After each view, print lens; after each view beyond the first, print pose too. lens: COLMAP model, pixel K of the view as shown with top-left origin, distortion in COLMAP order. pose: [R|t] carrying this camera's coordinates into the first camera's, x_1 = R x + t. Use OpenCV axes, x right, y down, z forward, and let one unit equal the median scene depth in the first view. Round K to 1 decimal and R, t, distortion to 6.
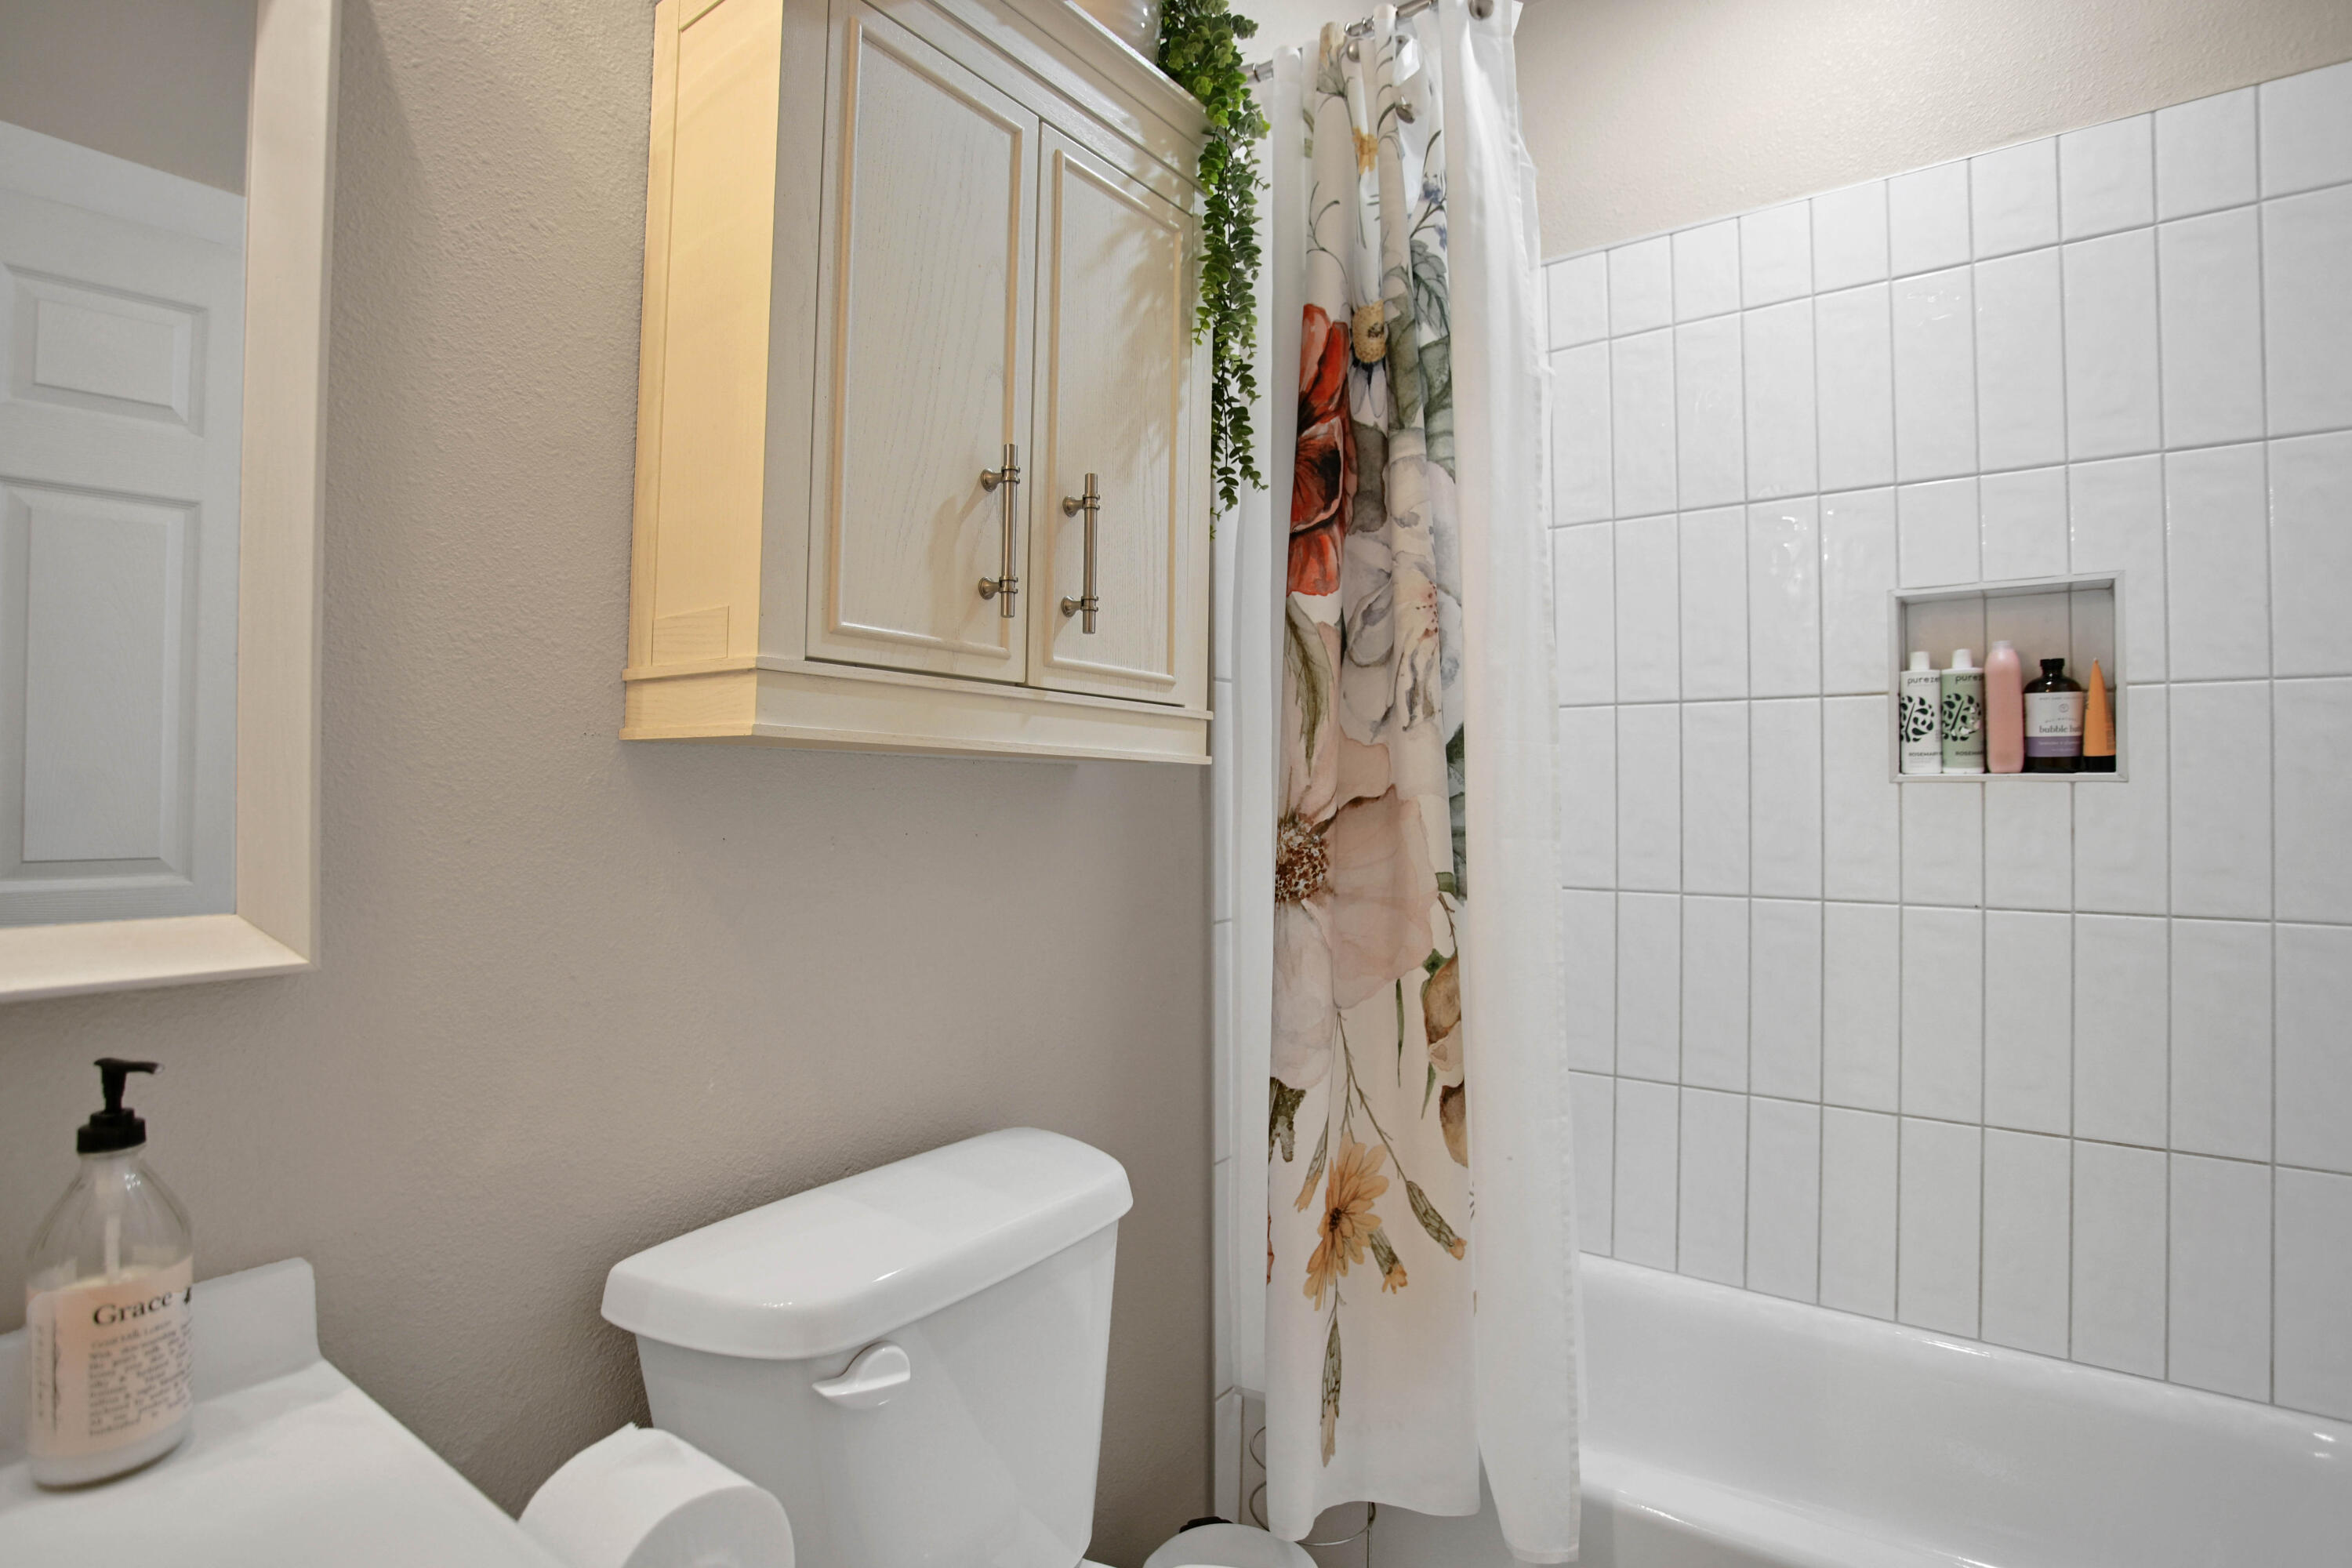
lens RADIAL K [[1191.9, 0, 1169.4], [0, 1191.9, 775.2], [0, 0, 1]] dist [-0.082430, 0.035788]
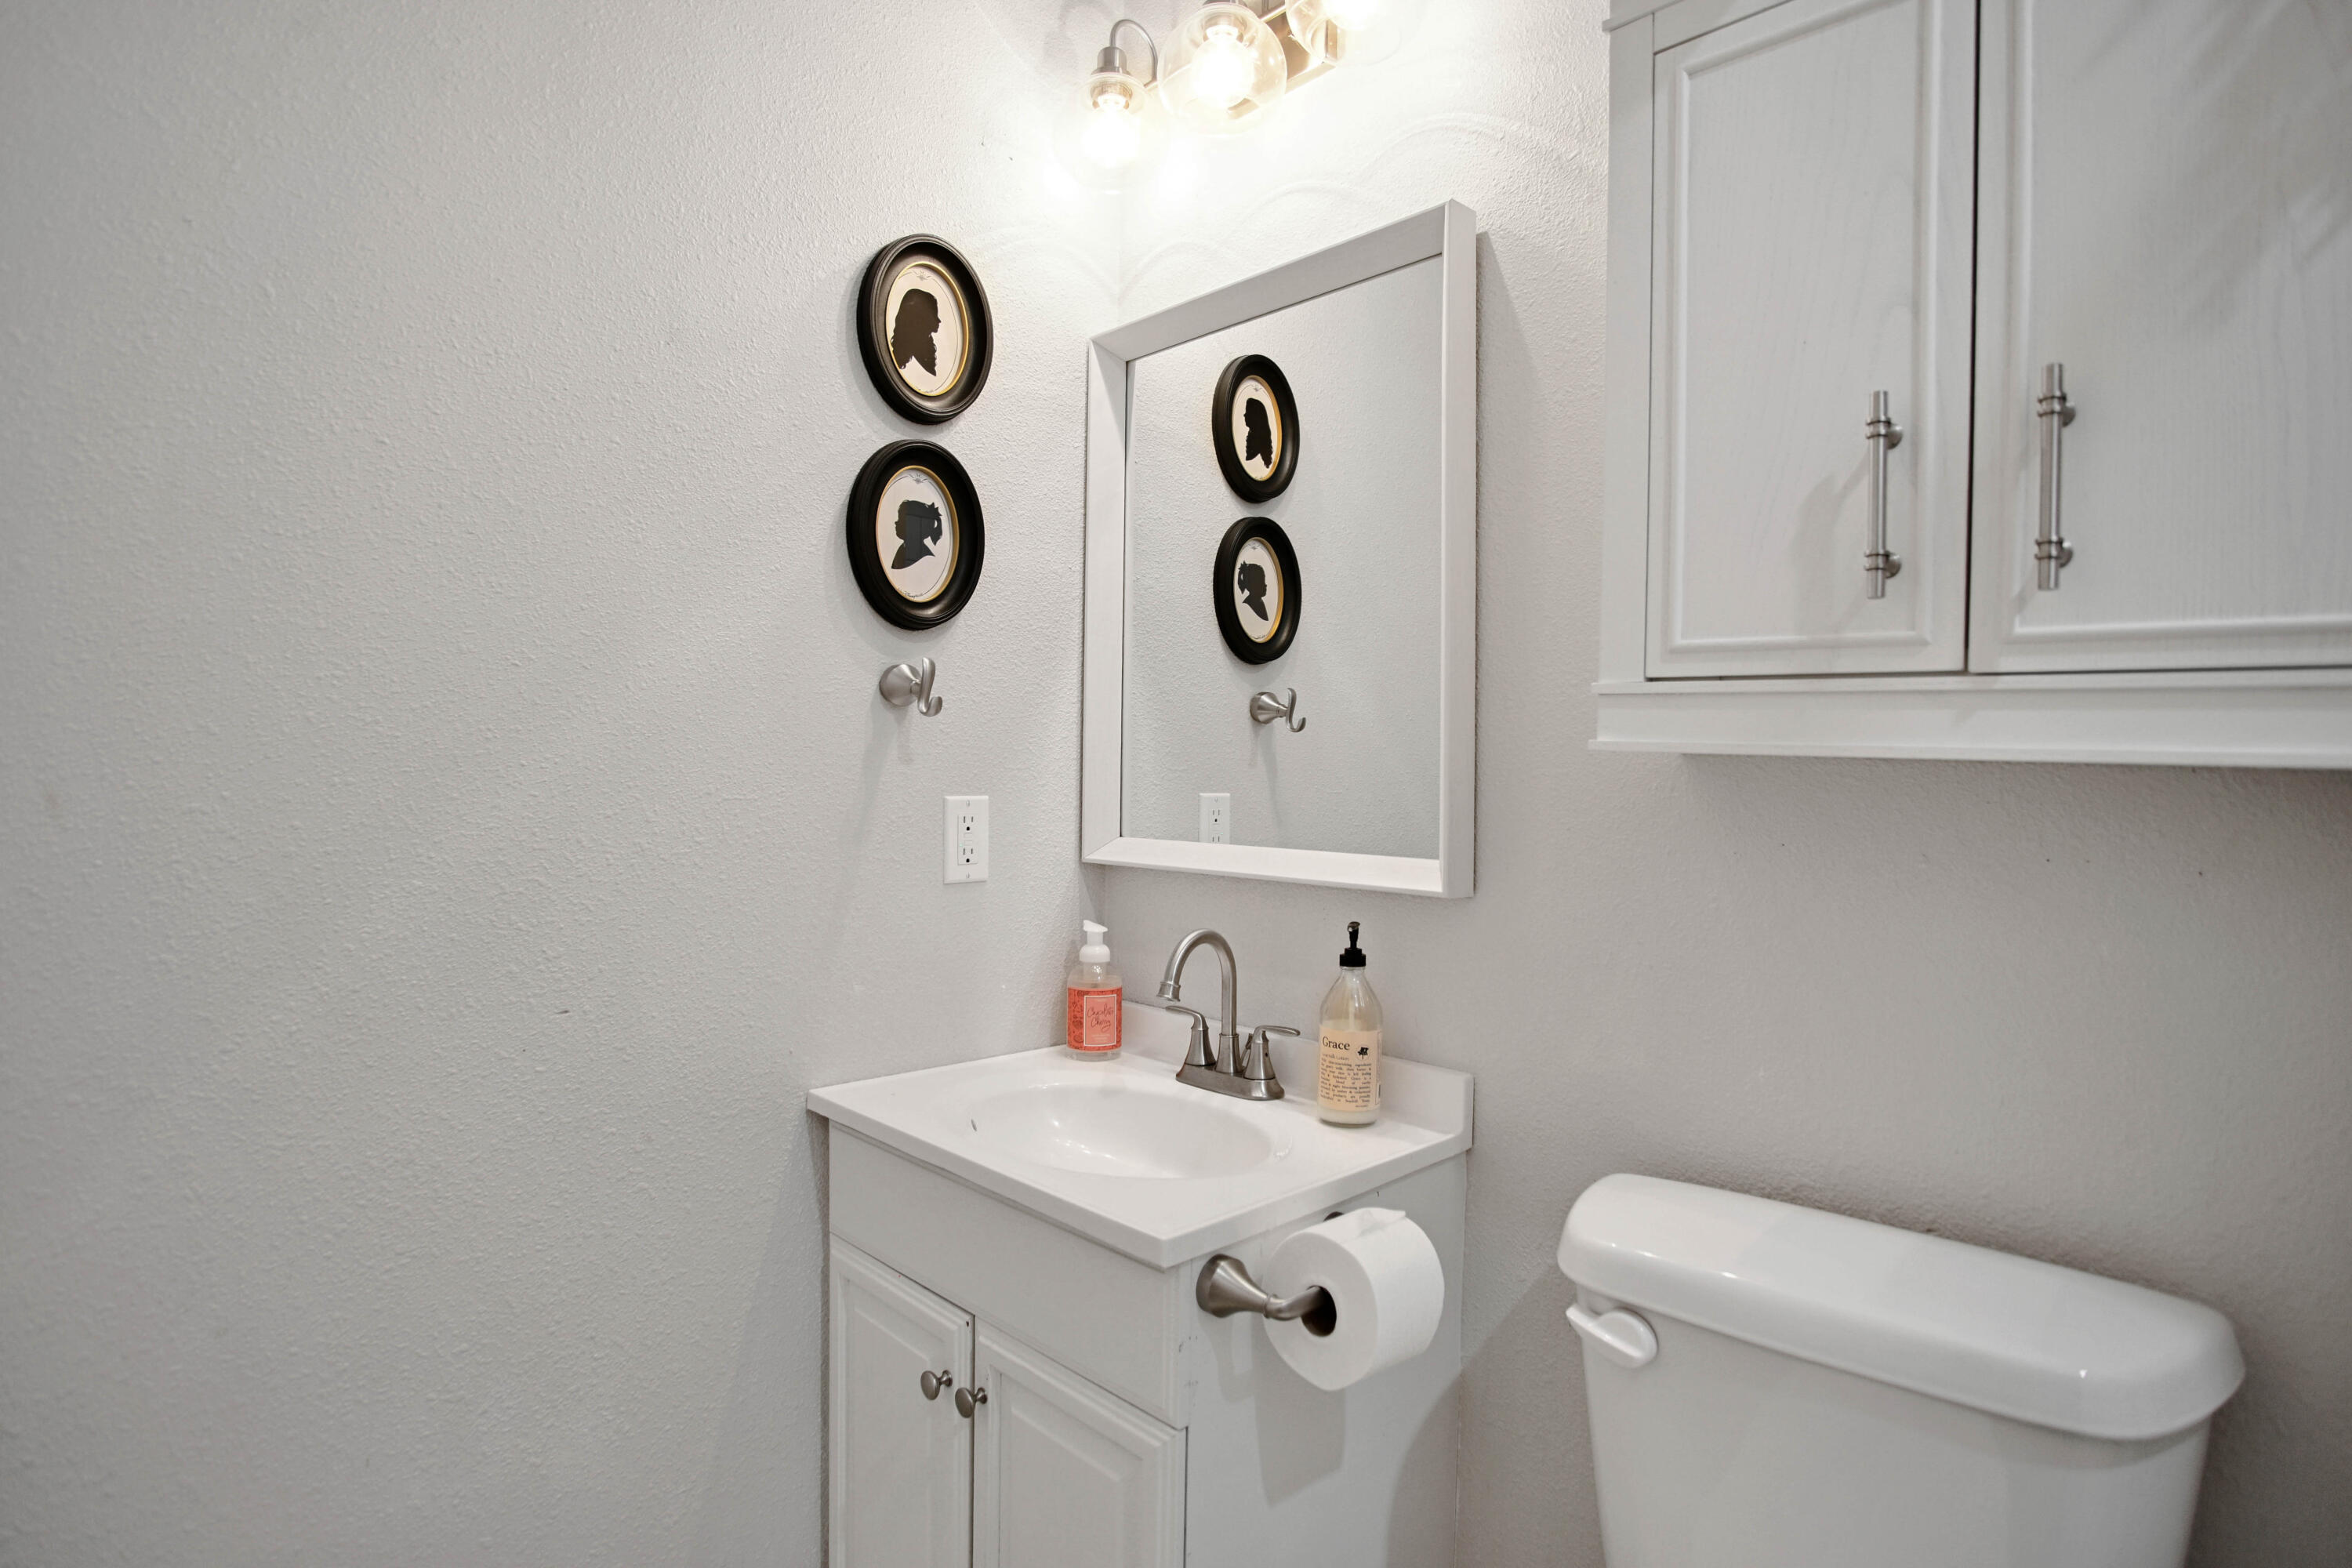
lens RADIAL K [[1191.9, 0, 1169.4], [0, 1191.9, 775.2], [0, 0, 1]] dist [-0.082430, 0.035788]
pose [[-0.147217, 0.000539, -0.989104, 0.758431], [-0.009165, 0.999956, 0.001909, -0.005072], [0.989062, 0.009346, -0.147206, 0.634630]]
